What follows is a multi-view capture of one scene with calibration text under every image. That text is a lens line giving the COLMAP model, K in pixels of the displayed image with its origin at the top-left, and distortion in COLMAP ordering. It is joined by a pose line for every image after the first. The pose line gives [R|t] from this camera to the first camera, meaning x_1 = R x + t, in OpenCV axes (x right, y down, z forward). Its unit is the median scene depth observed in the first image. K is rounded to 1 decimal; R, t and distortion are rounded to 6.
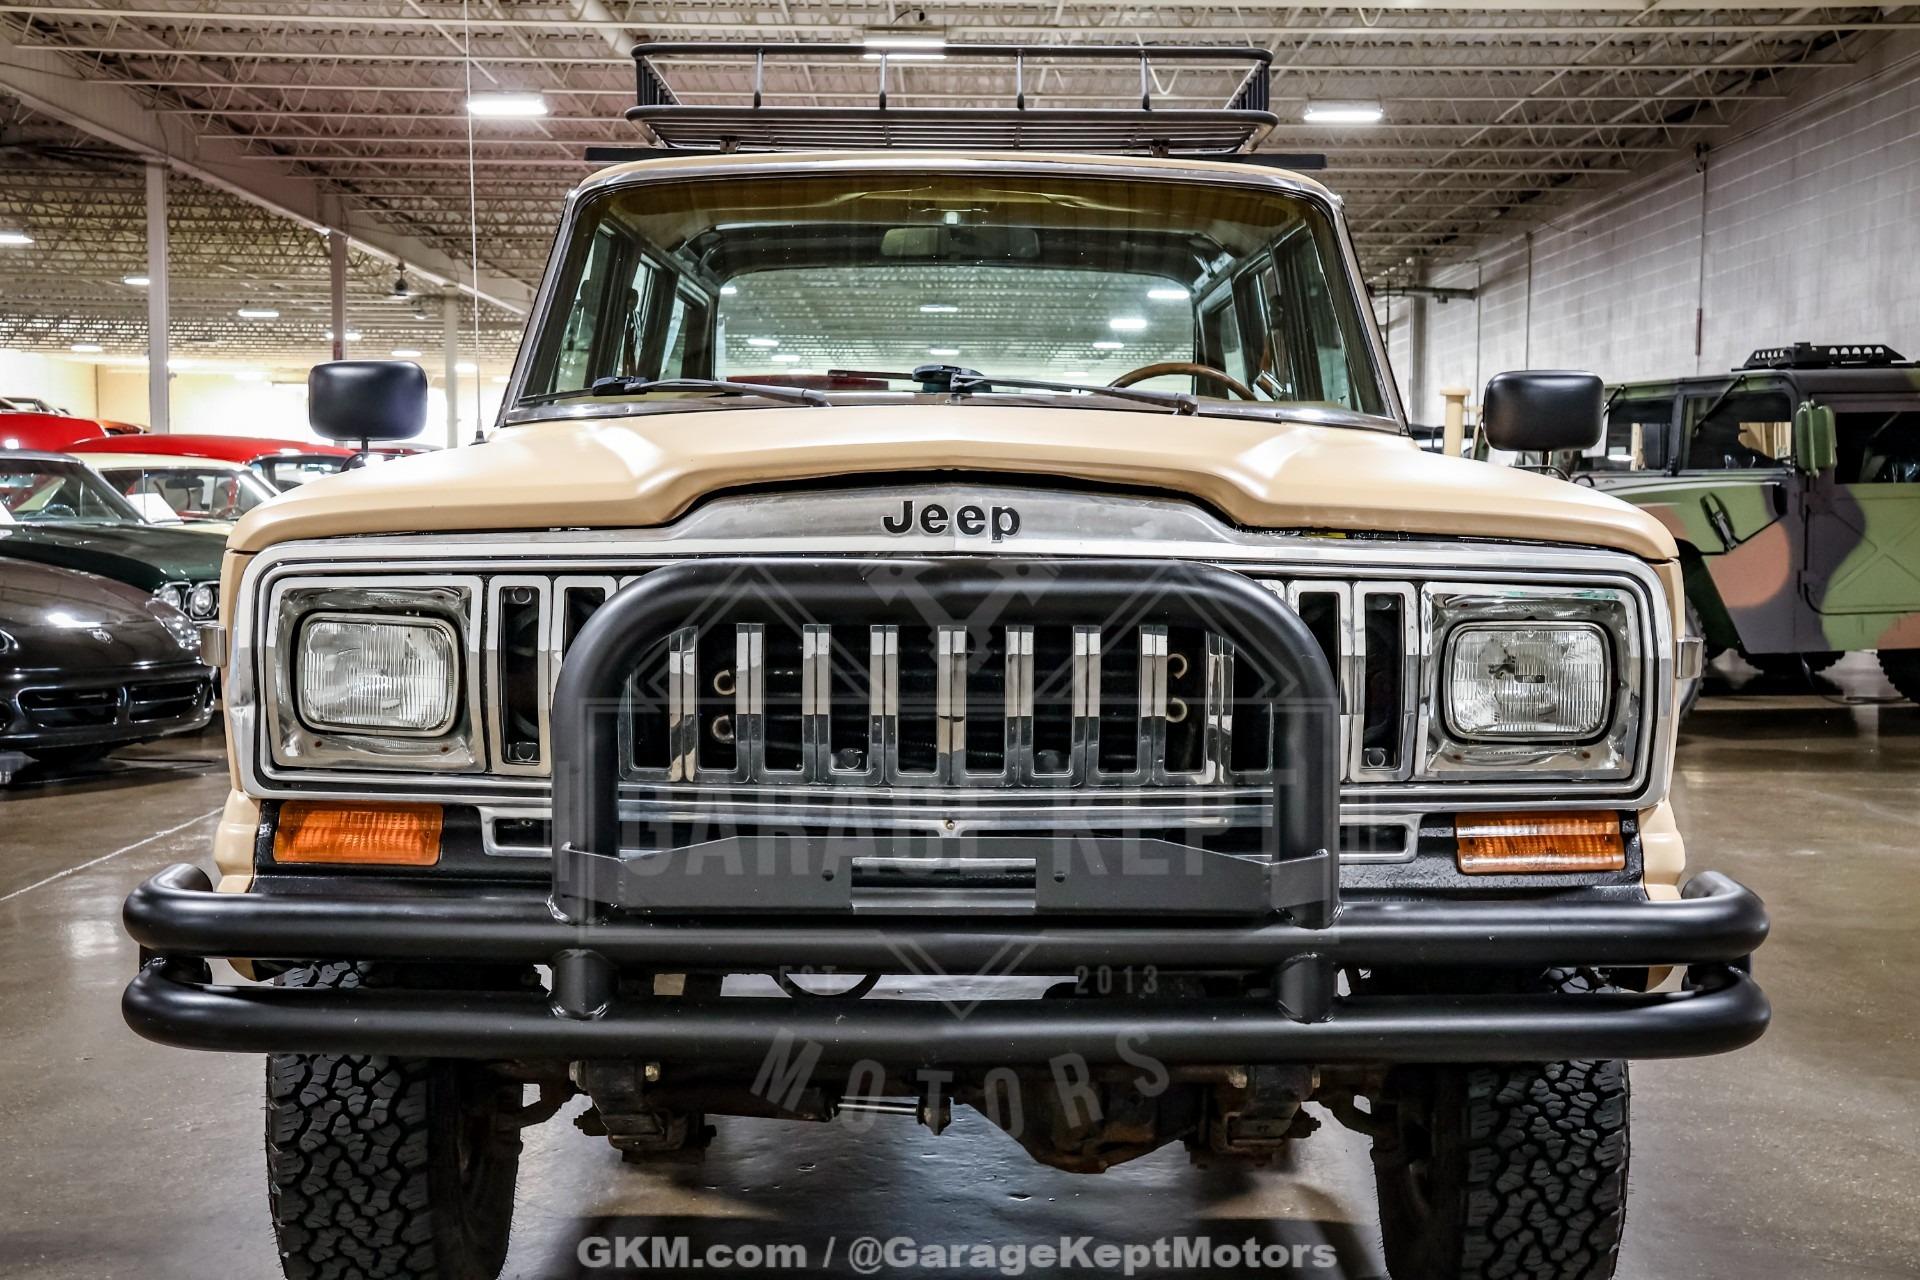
lens RADIAL K [[2652.8, 0, 956.5], [0, 2652.8, 641.3], [0, 0, 1]] dist [0.029659, 0.672646]
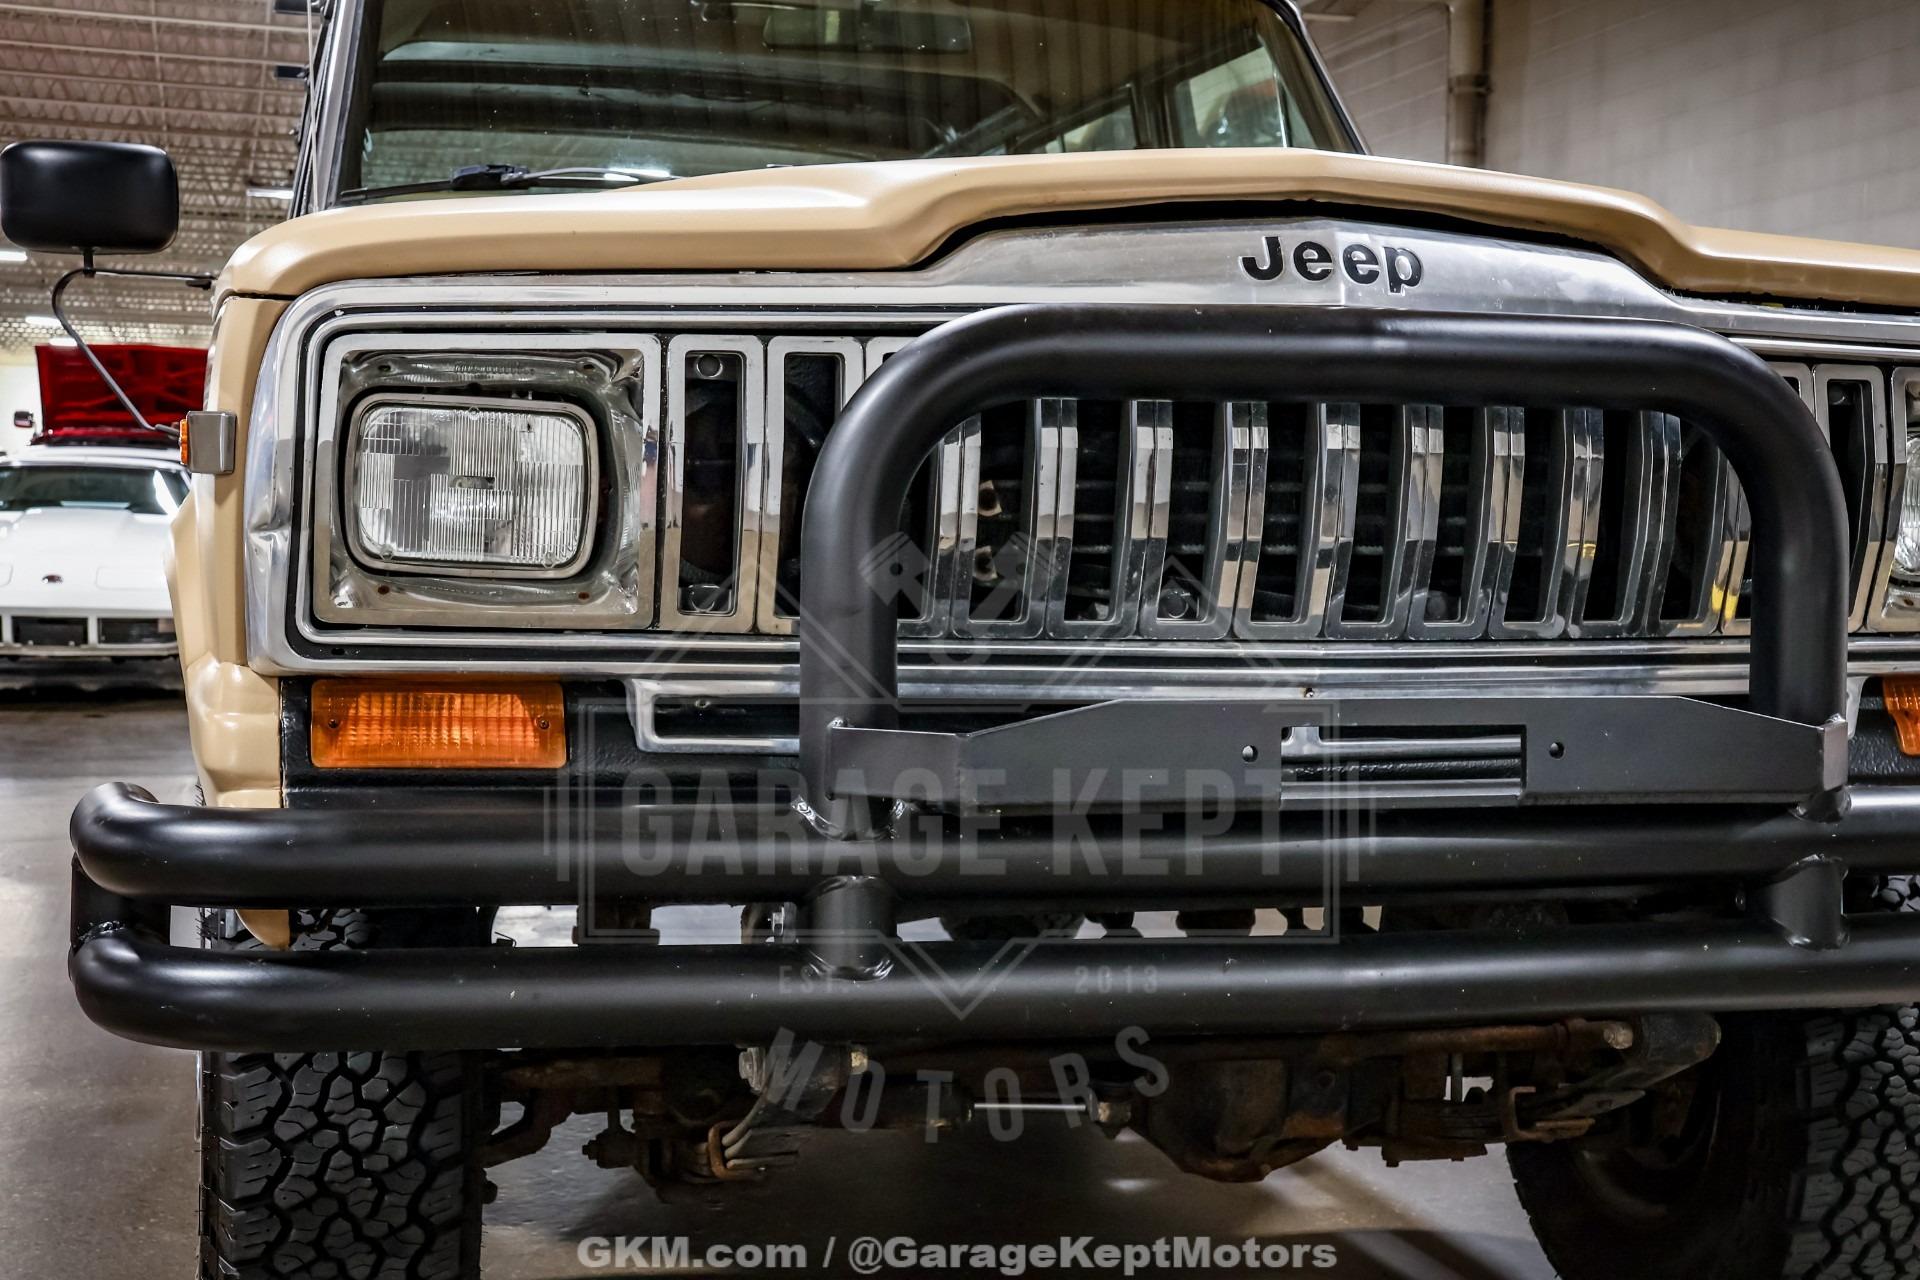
lens RADIAL K [[2737.6, 0, 960.0], [0, 2737.6, 640.0], [0, 0, 1]] dist [0.036659, 0.696963]
pose [[0.965771, -0.006417, 0.259318, -0.259196], [0.008456, 0.999941, -0.006749, 0.053026], [-0.259260, 0.008711, 0.965768, 0.278501]]
